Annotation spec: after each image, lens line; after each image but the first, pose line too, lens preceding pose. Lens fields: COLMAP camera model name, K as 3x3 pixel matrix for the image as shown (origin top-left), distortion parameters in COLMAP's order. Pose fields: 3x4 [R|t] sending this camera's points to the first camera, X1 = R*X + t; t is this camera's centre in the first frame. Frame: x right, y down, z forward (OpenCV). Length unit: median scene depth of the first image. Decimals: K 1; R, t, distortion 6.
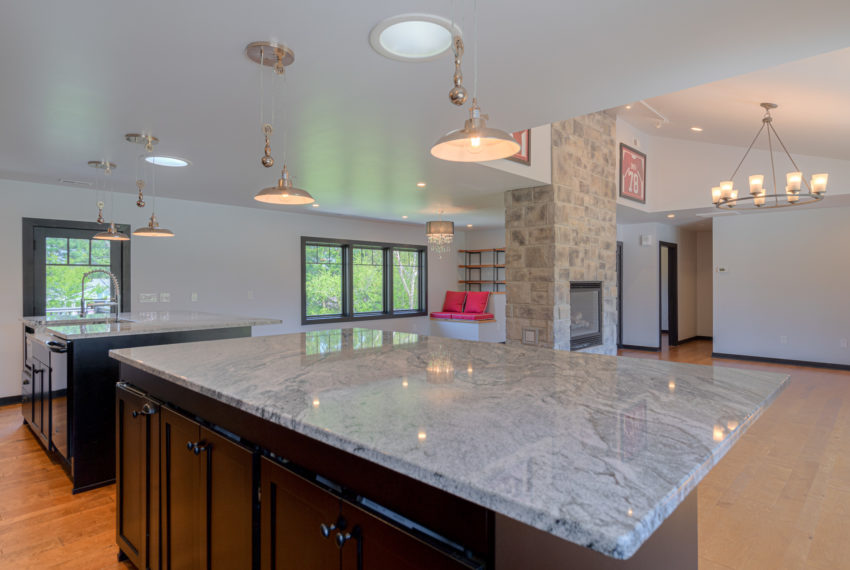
lens RADIAL K [[467.2, 0, 426.9], [0, 467.2, 281.5], [0, 0, 1]] dist [0.001600, 0.002297]
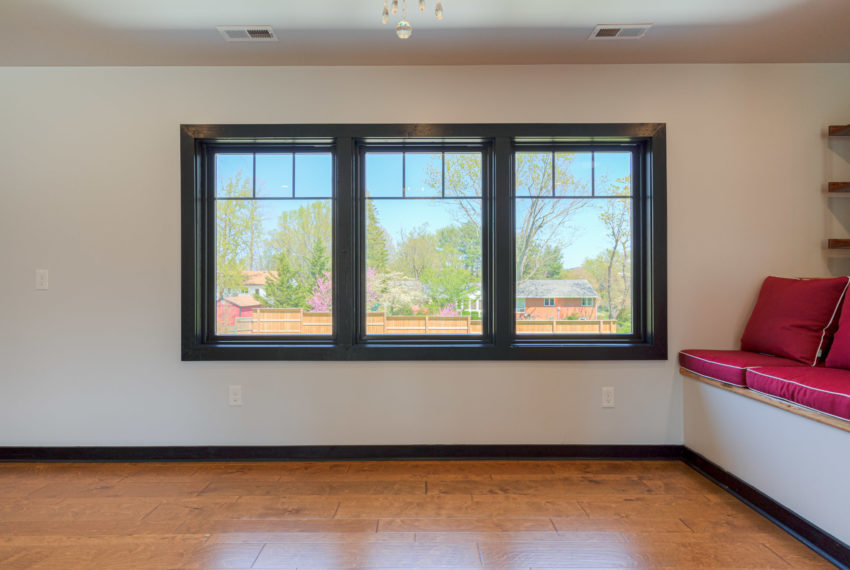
lens RADIAL K [[467.2, 0, 425.9], [0, 467.2, 280.2], [0, 0, 1]] dist [0.001600, 0.002297]
pose [[0.704757, -0.007727, -0.709407, 0.170548], [0.003685, 0.999967, -0.007232, 0.040594], [0.709439, 0.002483, 0.704762, 1.107311]]
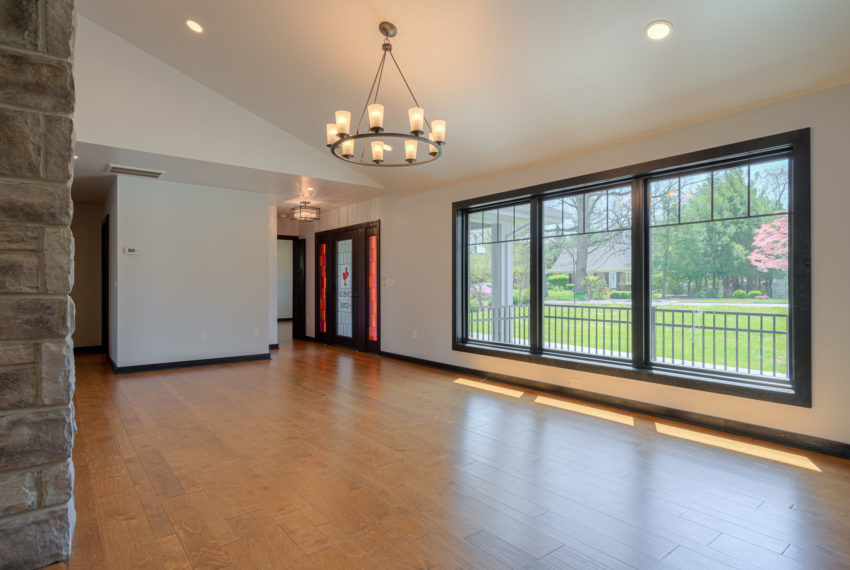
lens RADIAL K [[467.2, 0, 412.4], [0, 467.2, 283.4], [0, 0, 1]] dist [0.001600, 0.002297]
pose [[0.147721, 0.005488, 0.989014, -0.027087], [0.000900, 0.999983, -0.005684, 0.040494], [-0.989029, 0.001730, 0.147714, 0.614562]]
